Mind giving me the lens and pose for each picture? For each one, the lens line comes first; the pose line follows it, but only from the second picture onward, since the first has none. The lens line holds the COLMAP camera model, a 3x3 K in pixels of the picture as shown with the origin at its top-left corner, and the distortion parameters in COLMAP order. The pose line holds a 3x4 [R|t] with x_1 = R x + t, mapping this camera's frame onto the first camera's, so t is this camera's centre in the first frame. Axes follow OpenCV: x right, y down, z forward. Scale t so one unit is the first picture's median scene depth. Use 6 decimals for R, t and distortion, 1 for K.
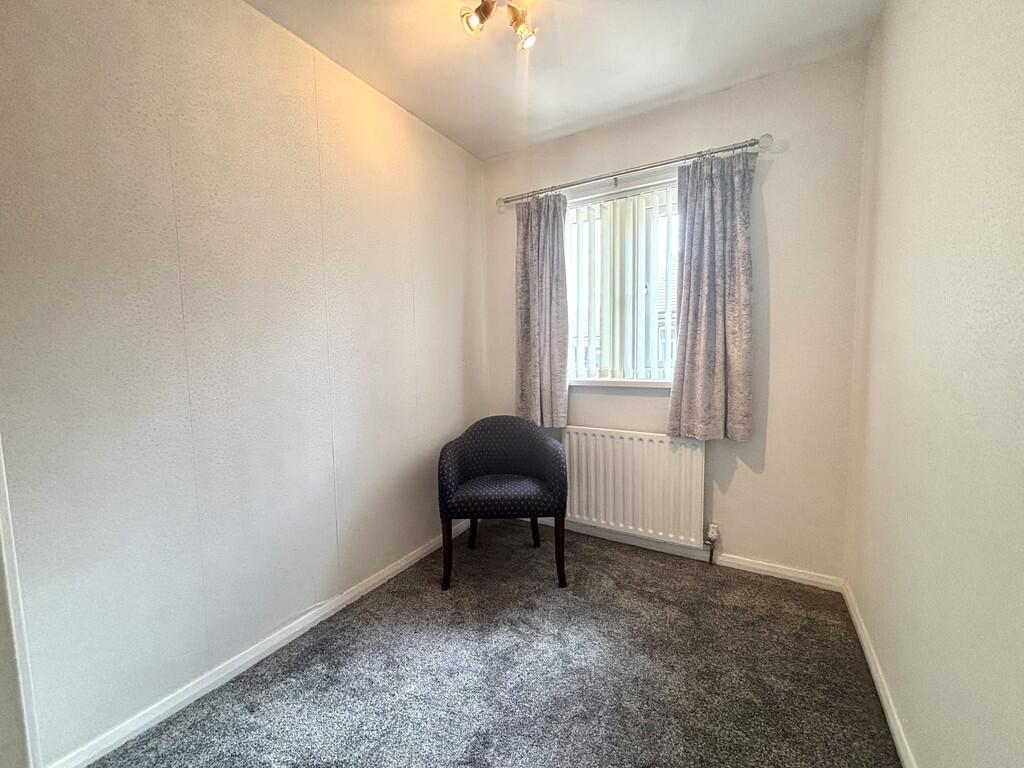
lens RADIAL K [[411.7, 0, 510.5], [0, 411.7, 384.0], [0, 0, 1]] dist [-0.004301, 0.001407]
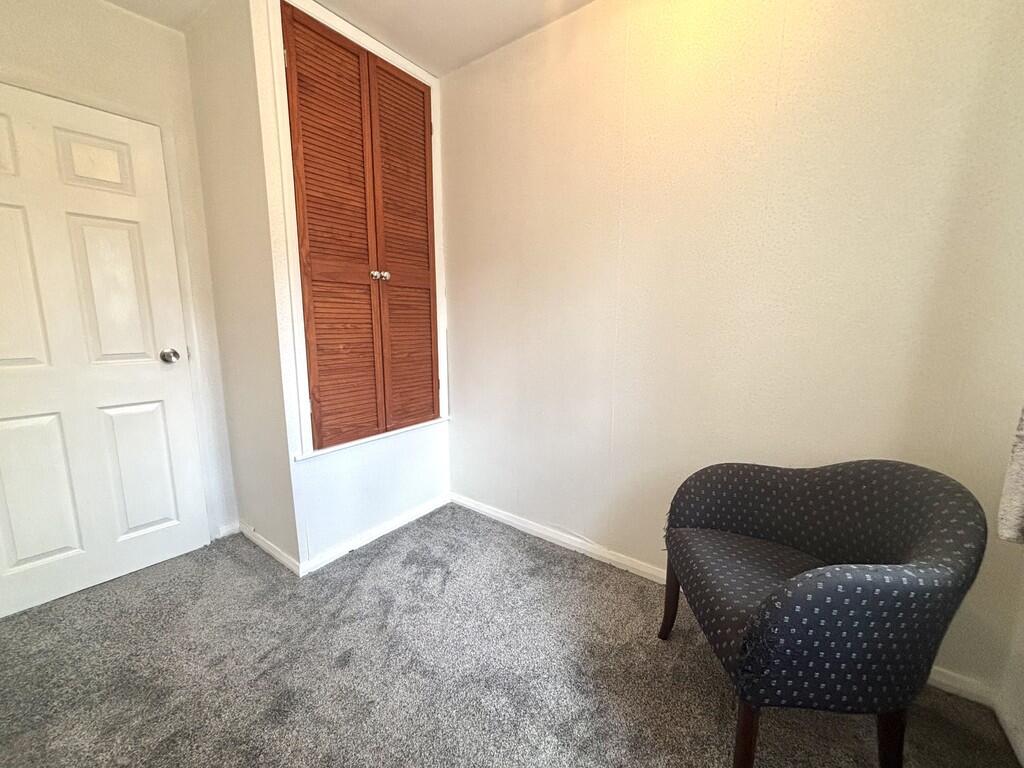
lens RADIAL K [[411.7, 0, 509.3], [0, 411.7, 381.7], [0, 0, 1]] dist [-0.004301, 0.001407]
pose [[-0.096302, 0.177456, -0.979406, 0.617674], [-0.090545, 0.978337, 0.186165, -0.081122], [0.991225, 0.106609, -0.078148, 0.884951]]
